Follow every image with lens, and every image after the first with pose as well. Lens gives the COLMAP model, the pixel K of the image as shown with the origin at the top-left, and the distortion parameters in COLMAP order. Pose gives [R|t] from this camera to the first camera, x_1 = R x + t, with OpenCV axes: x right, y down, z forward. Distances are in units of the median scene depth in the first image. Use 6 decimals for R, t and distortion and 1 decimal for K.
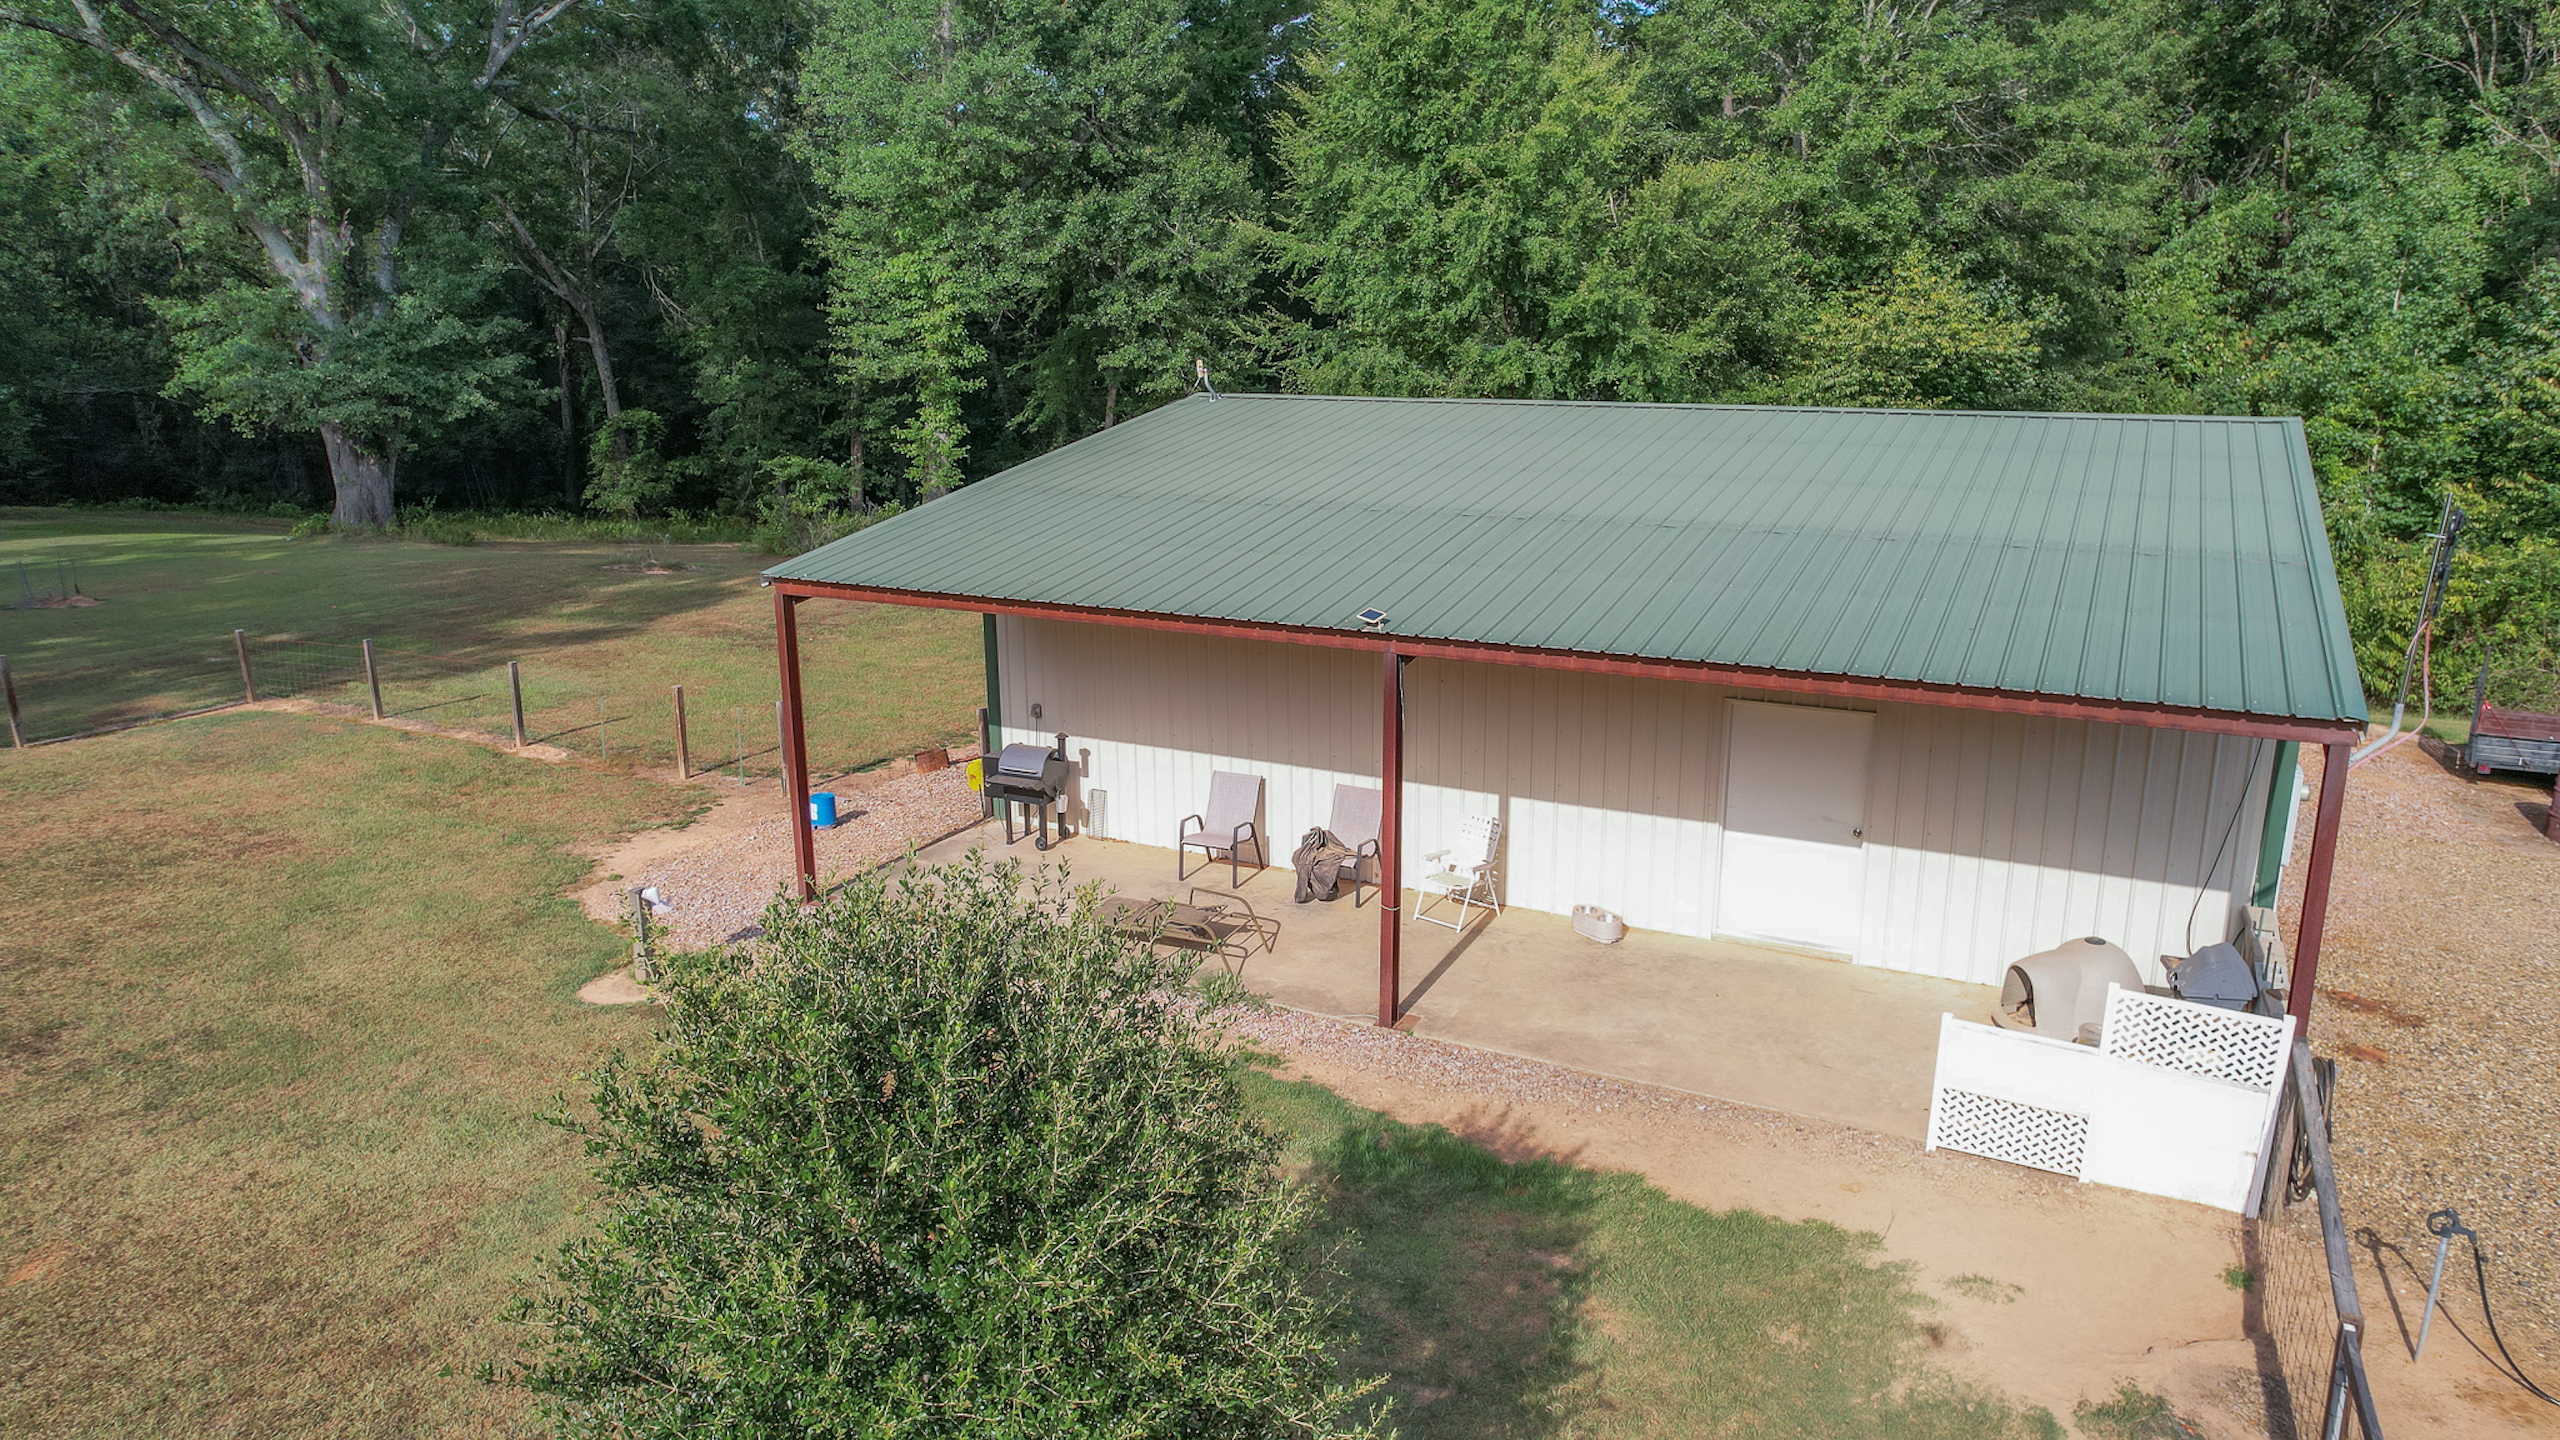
lens RADIAL K [[1651.5, 0, 1280.0], [0, 1651.5, 720.0], [0, 0, 1]] dist [-0.087438, 0.067273]
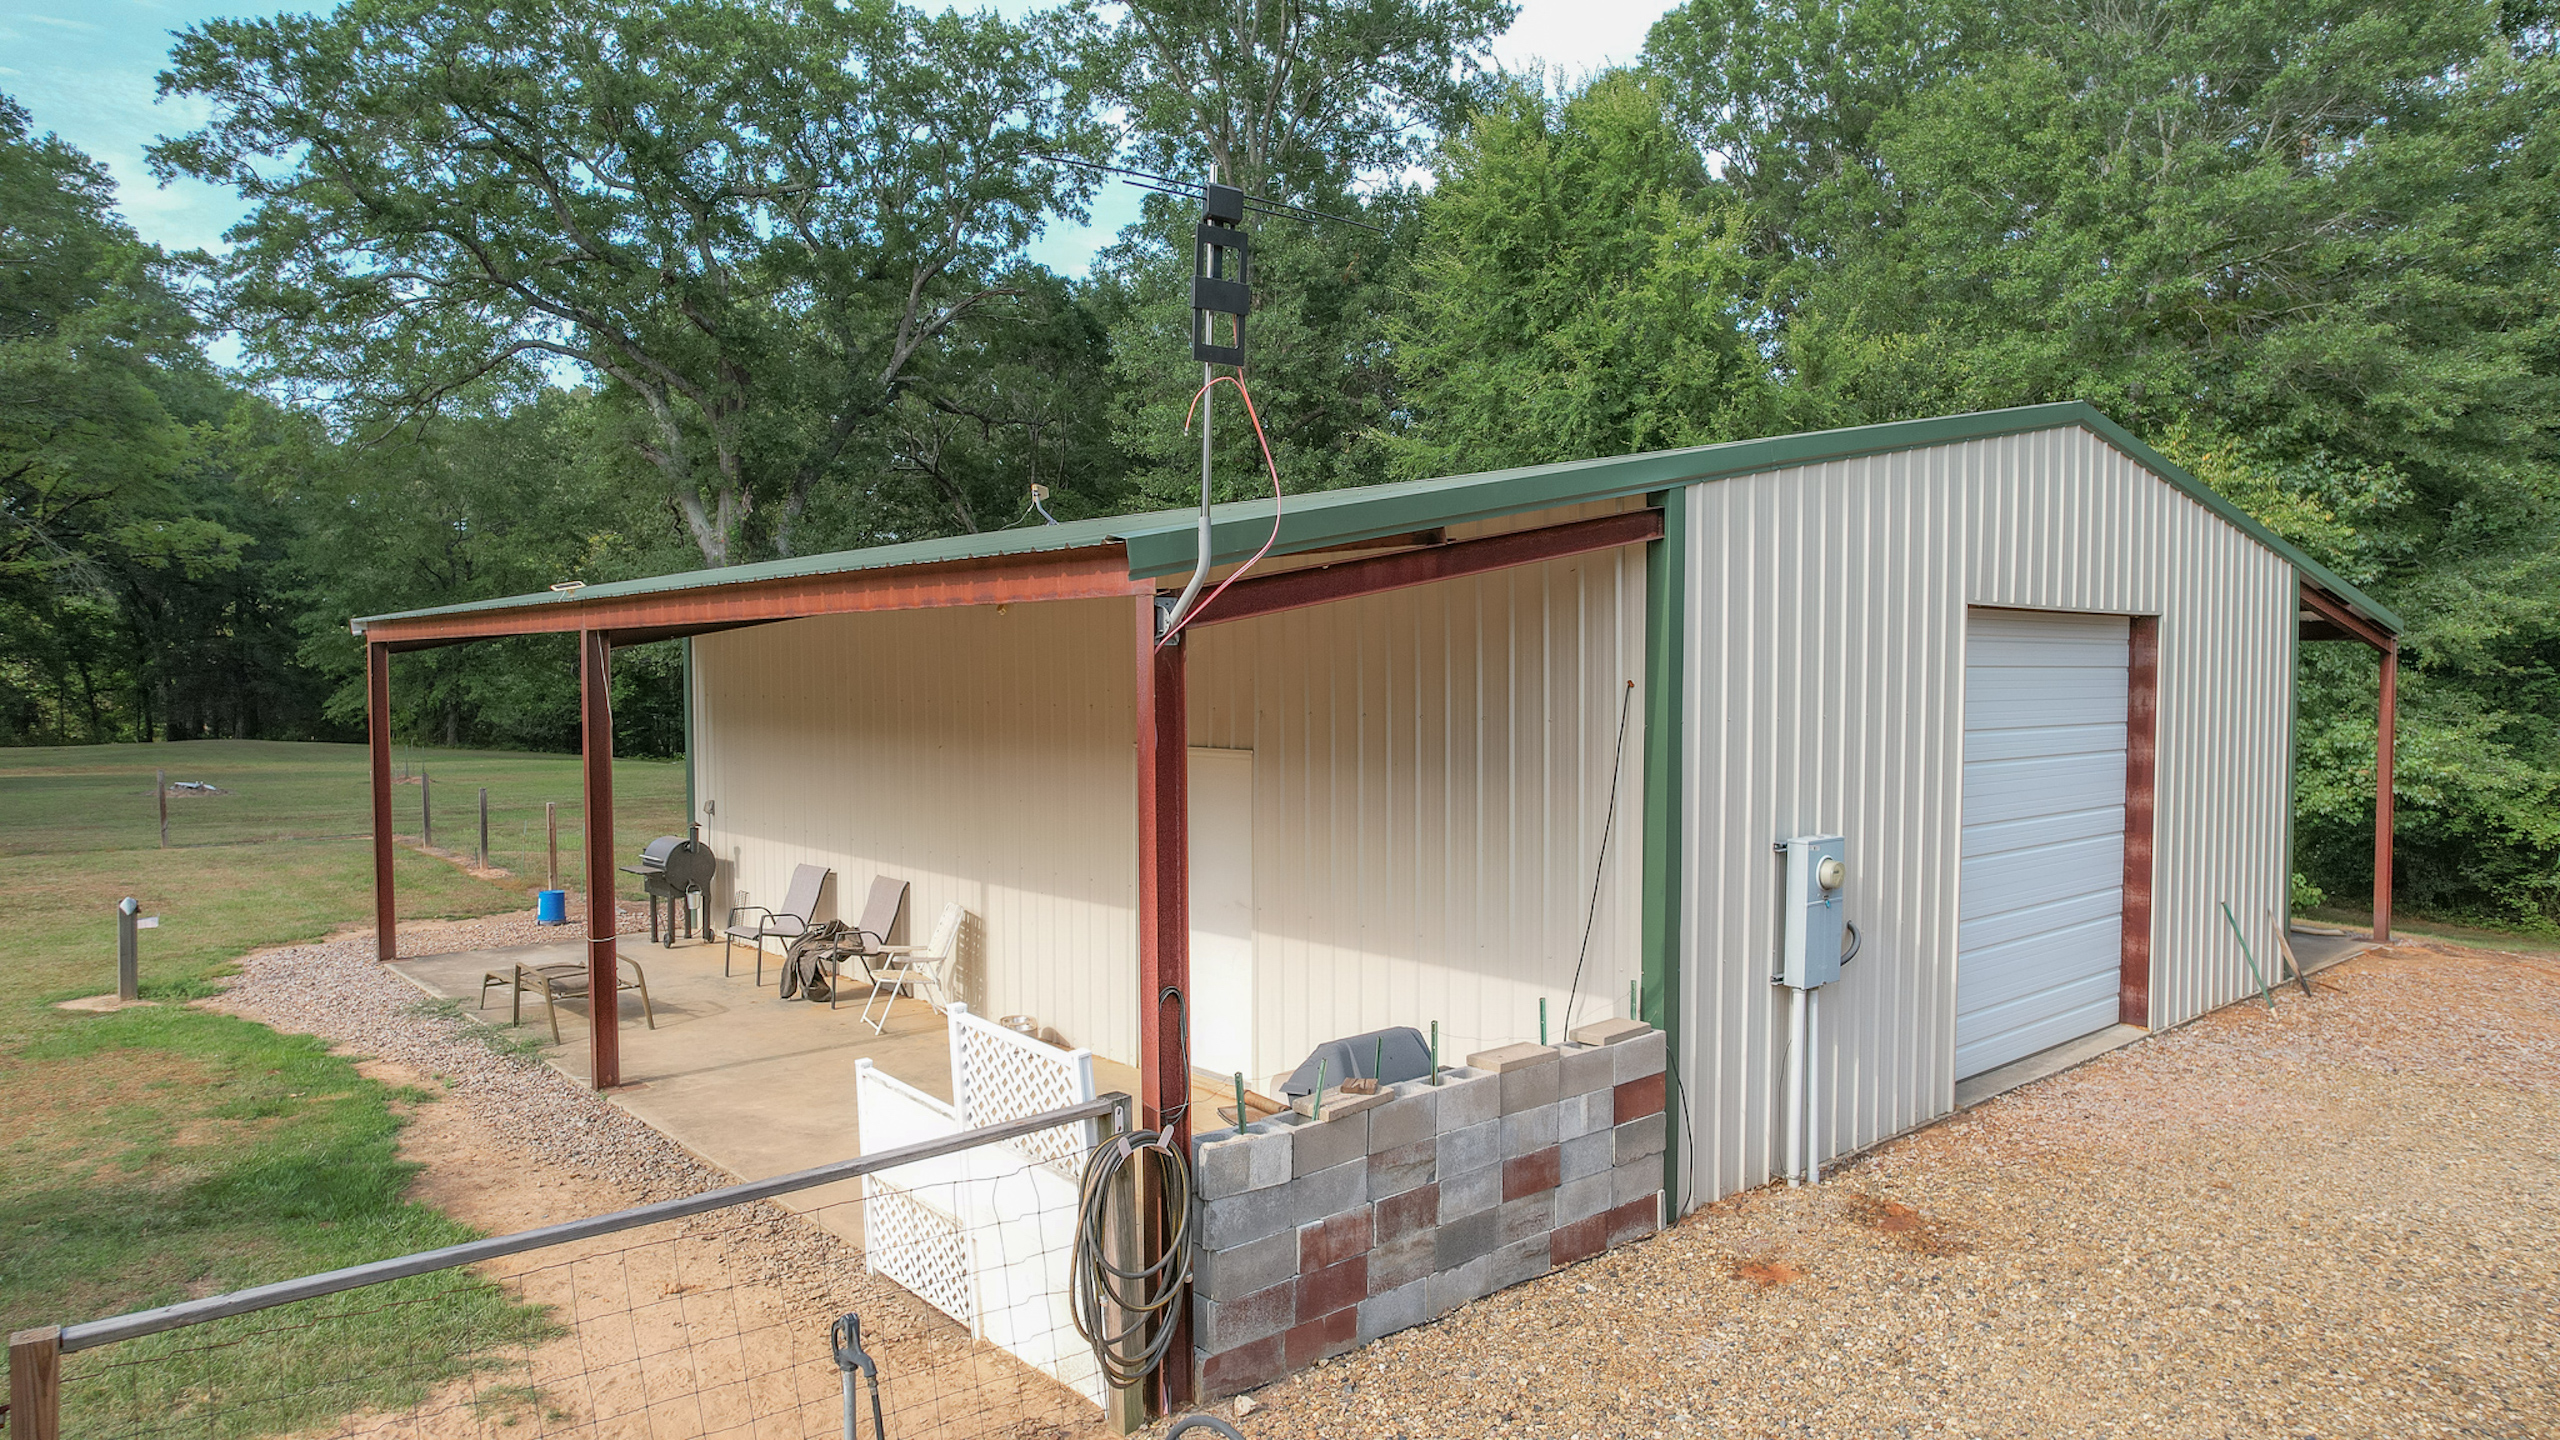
lens RADIAL K [[1651.5, 0, 1280.0], [0, 1651.5, 720.0], [0, 0, 1]] dist [-0.087438, 0.067273]
pose [[0.934173, 0.012907, -0.356587, 0.257631], [-0.084796, 0.978747, -0.186719, 0.048681], [0.346599, 0.204665, 0.915413, 0.126520]]
